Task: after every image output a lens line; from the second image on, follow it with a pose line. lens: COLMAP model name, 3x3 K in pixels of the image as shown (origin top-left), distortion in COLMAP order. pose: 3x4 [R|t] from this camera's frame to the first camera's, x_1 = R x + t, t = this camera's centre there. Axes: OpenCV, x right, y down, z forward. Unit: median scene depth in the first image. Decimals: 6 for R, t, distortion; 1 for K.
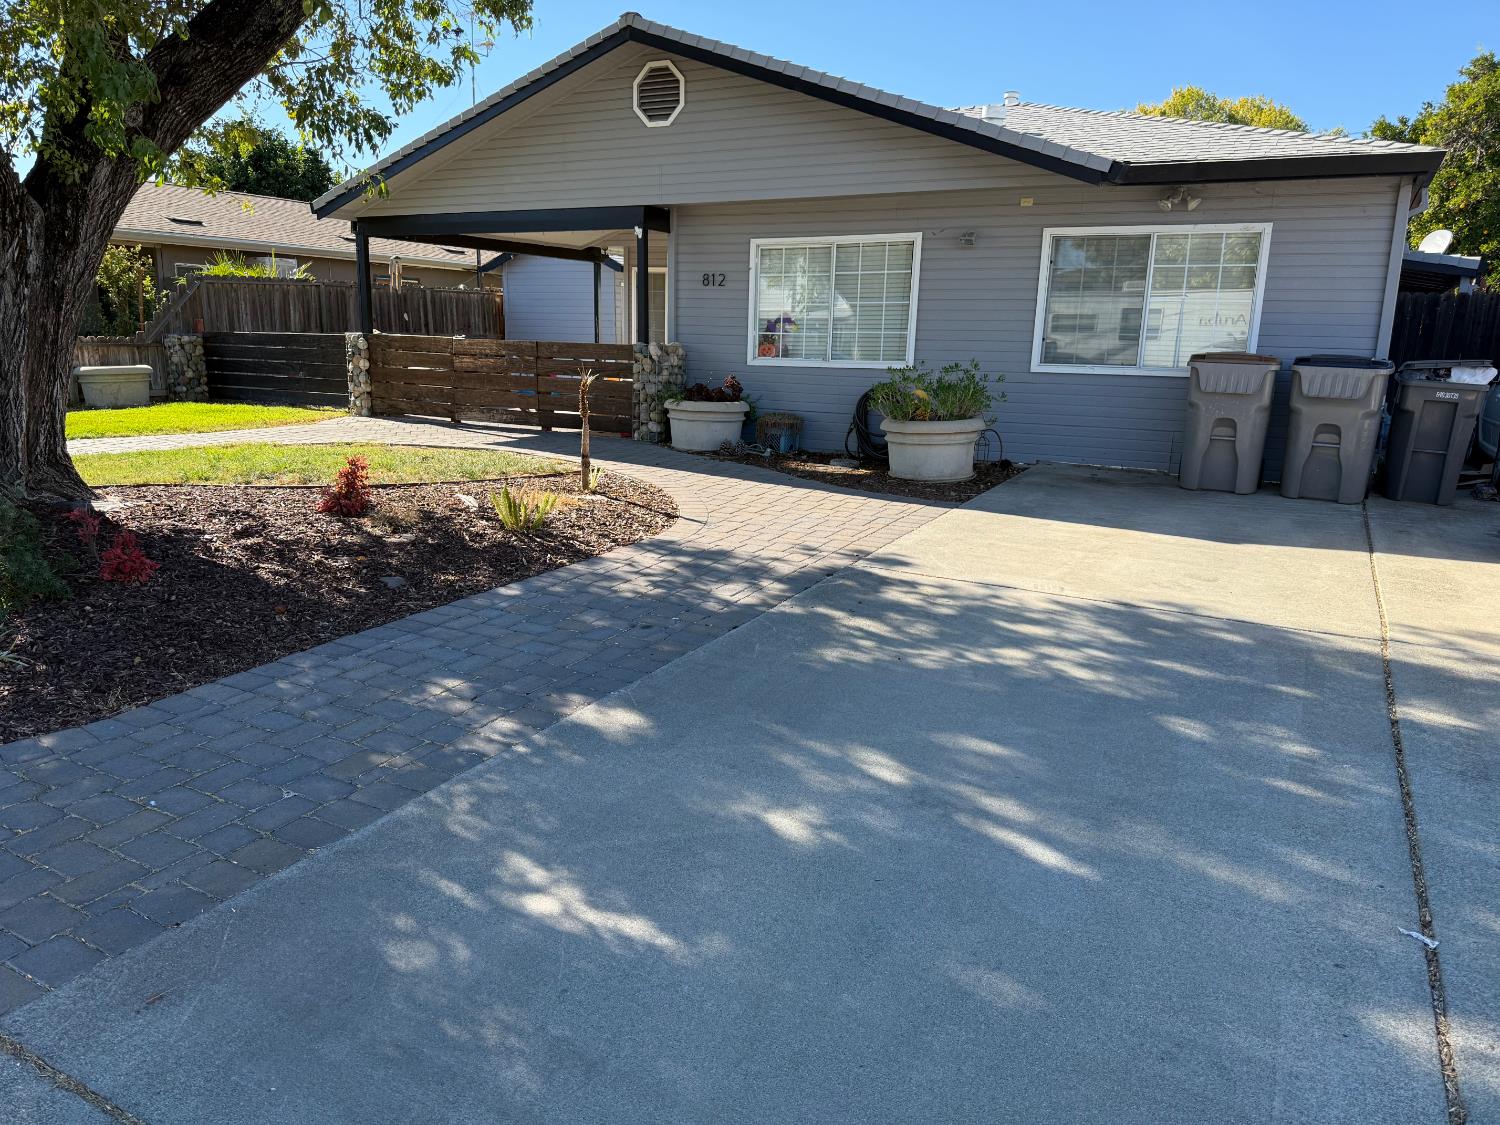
lens RADIAL K [[1055.3, 0, 746.5], [0, 1055.3, 566.4], [0, 0, 1]] dist [0.138742, -0.253764]
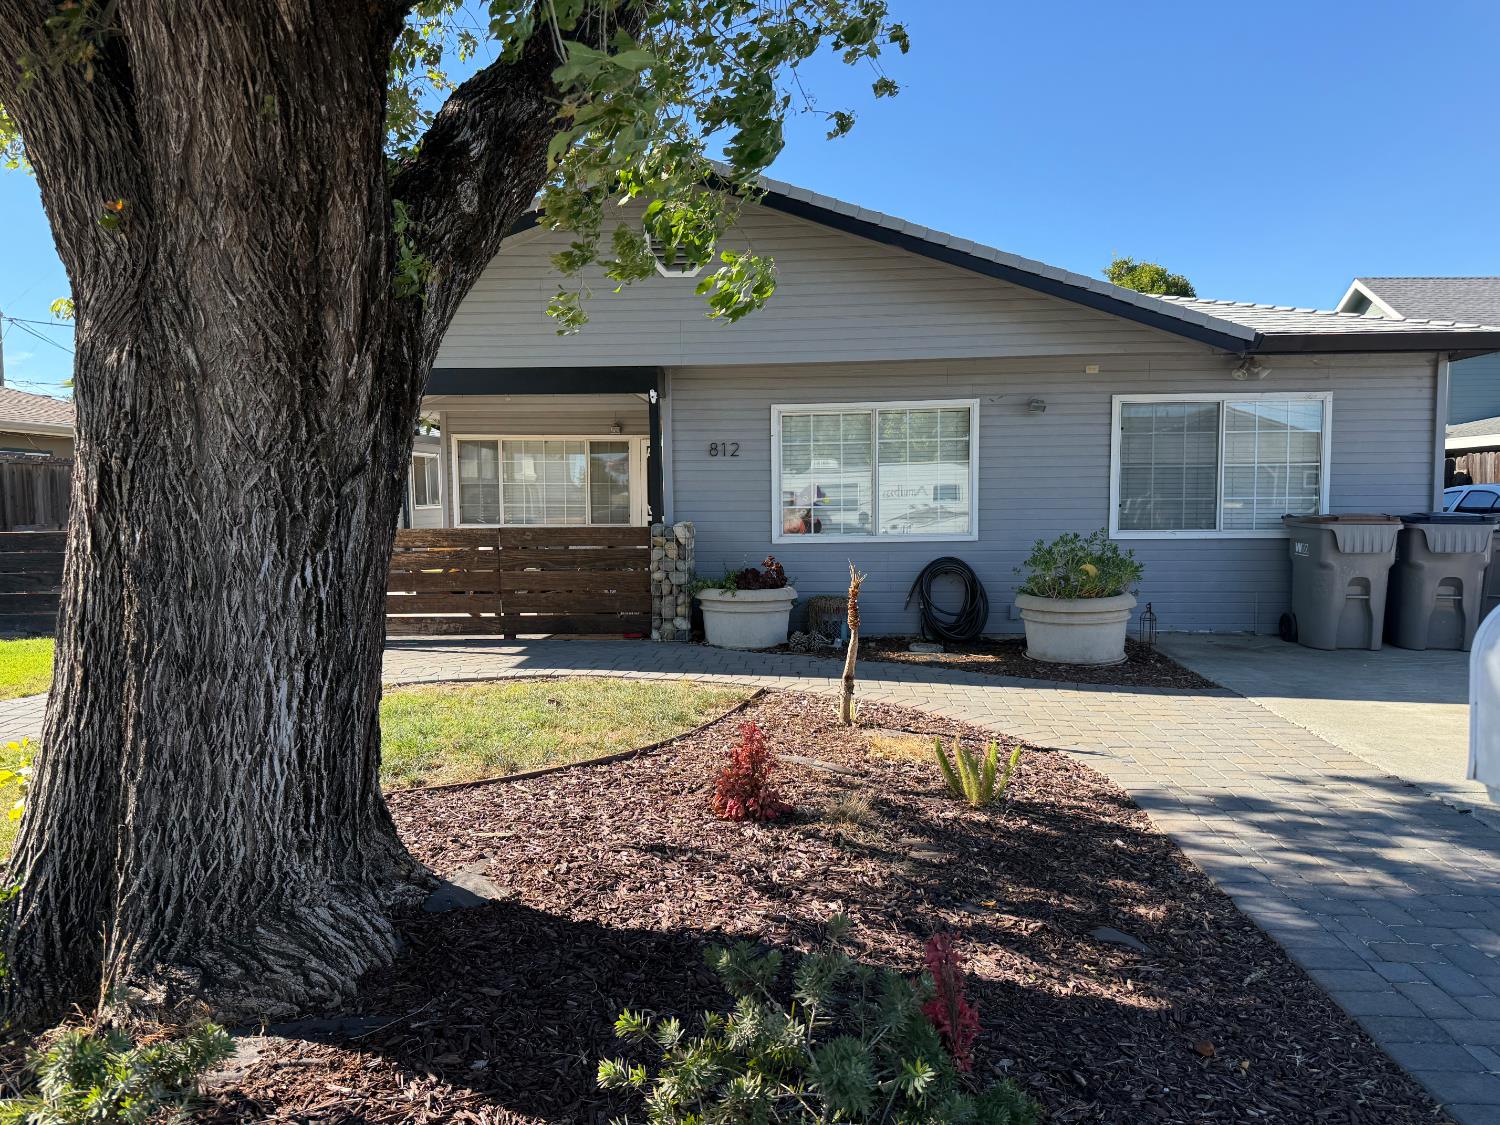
lens RADIAL K [[1031.3, 0, 639.5], [0, 1031.3, 564.2], [0, 0, 1]] dist [0.134548, -0.139830]
pose [[0.898152, -0.059786, 0.435602, -0.529759], [0.121487, 0.985888, -0.115178, -0.102457], [-0.422569, 0.156367, 0.892740, 0.338695]]
